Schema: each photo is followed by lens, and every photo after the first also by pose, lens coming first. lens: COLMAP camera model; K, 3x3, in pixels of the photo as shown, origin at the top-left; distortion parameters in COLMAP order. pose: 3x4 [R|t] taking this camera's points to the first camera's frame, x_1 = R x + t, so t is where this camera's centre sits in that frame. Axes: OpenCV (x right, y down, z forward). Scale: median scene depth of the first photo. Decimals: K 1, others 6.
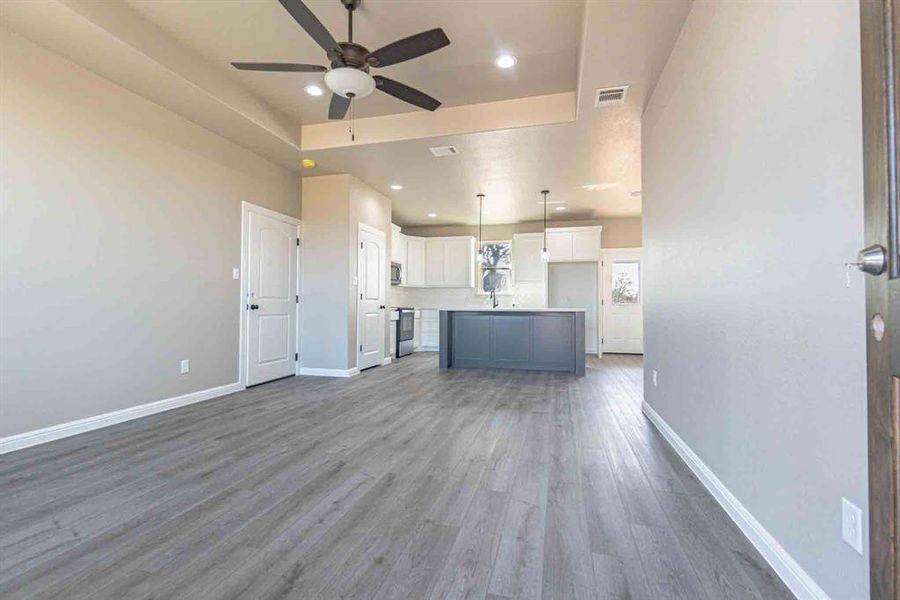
lens RADIAL K [[413.0, 0, 449.1], [0, 413.0, 297.3], [0, 0, 1]] dist [-0.000743, -0.000410]
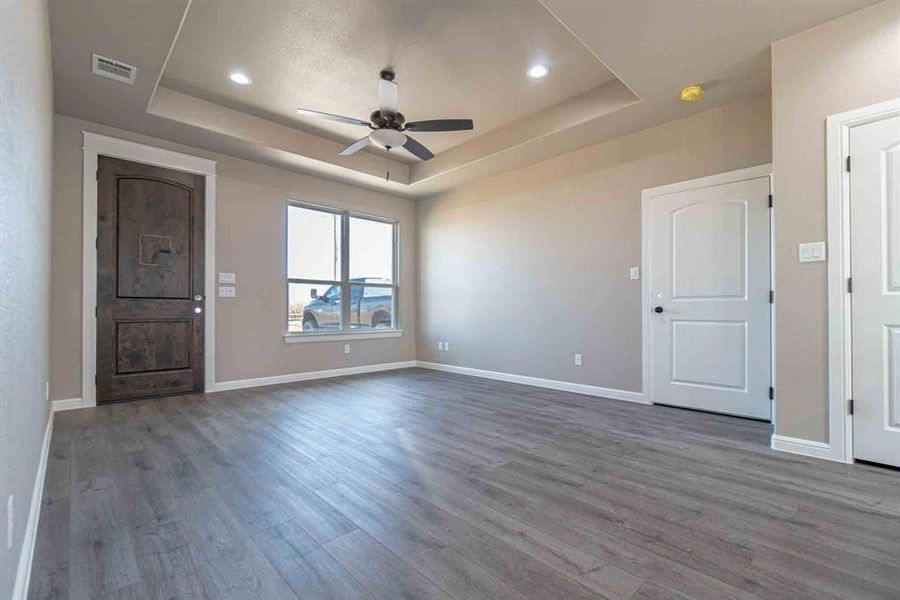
lens RADIAL K [[392.6, 0, 452.5], [0, 392.6, 306.2], [0, 0, 1]] dist [-0.000479, -0.000135]
pose [[-0.521256, -0.012286, -0.853312, 0.361739], [0.015548, 0.999594, -0.023890, 0.025289], [0.853259, -0.025720, -0.520853, 0.911998]]
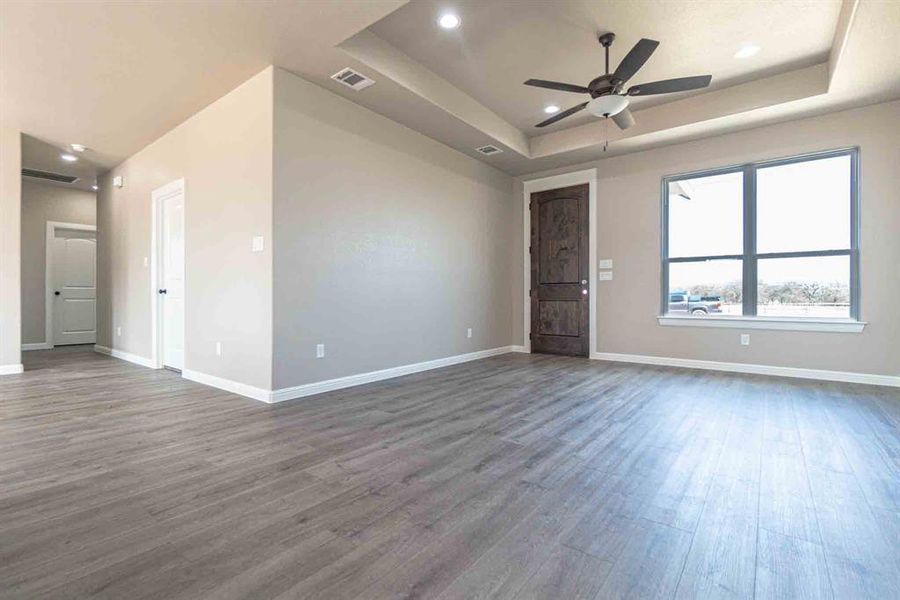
lens RADIAL K [[413.0, 0, 449.1], [0, 413.0, 297.3], [0, 0, 1]] dist [-0.000743, -0.000410]
pose [[-0.920629, -0.004616, 0.390411, -0.107097], [-0.012879, 0.999745, -0.018551, 0.043038], [-0.390225, -0.022106, -0.920454, 1.144263]]
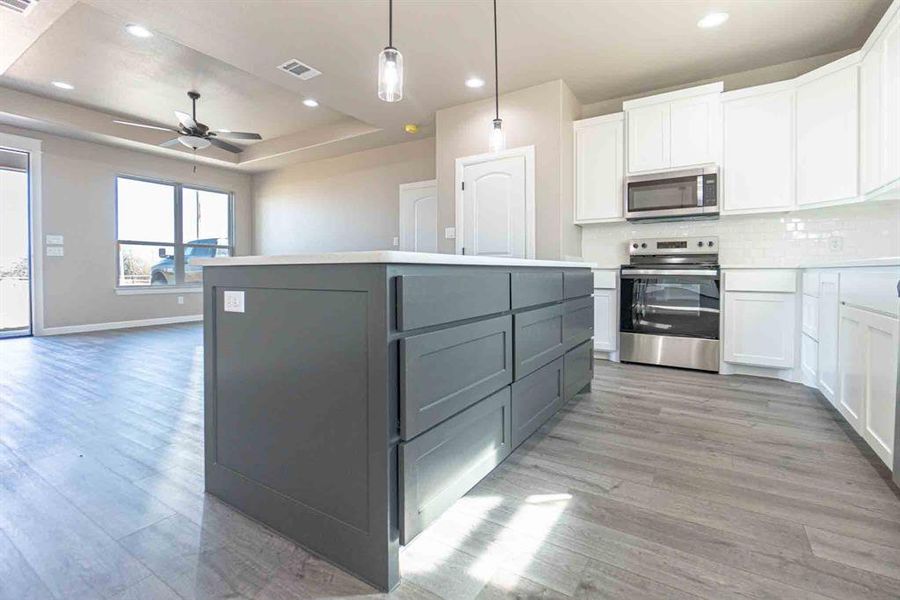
lens RADIAL K [[408.9, 0, 452.5], [0, 408.9, 274.5], [0, 0, 1]] dist [0.001132, 0.007263]
pose [[-0.299378, 0.003572, -0.954128, 0.566319], [0.020703, 0.999782, -0.002753, 0.046701], [0.953910, -0.020578, -0.299387, 1.289707]]
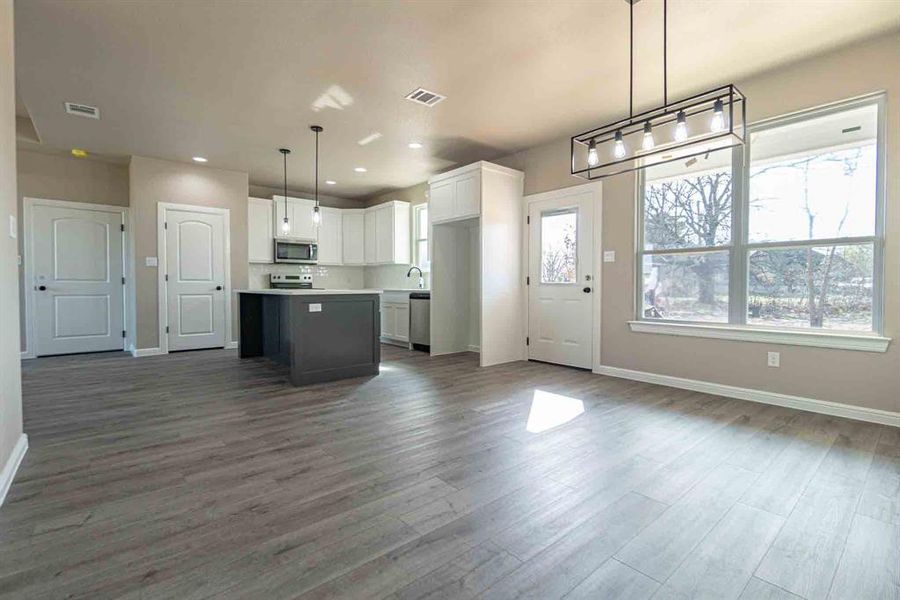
lens RADIAL K [[413.0, 0, 449.1], [0, 413.0, 297.3], [0, 0, 1]] dist [-0.000743, -0.000410]
pose [[0.820718, 0.011822, -0.571211, 0.964495], [0.014091, 0.999063, 0.040923, 0.015702], [0.571159, -0.041635, 0.819783, 0.606145]]
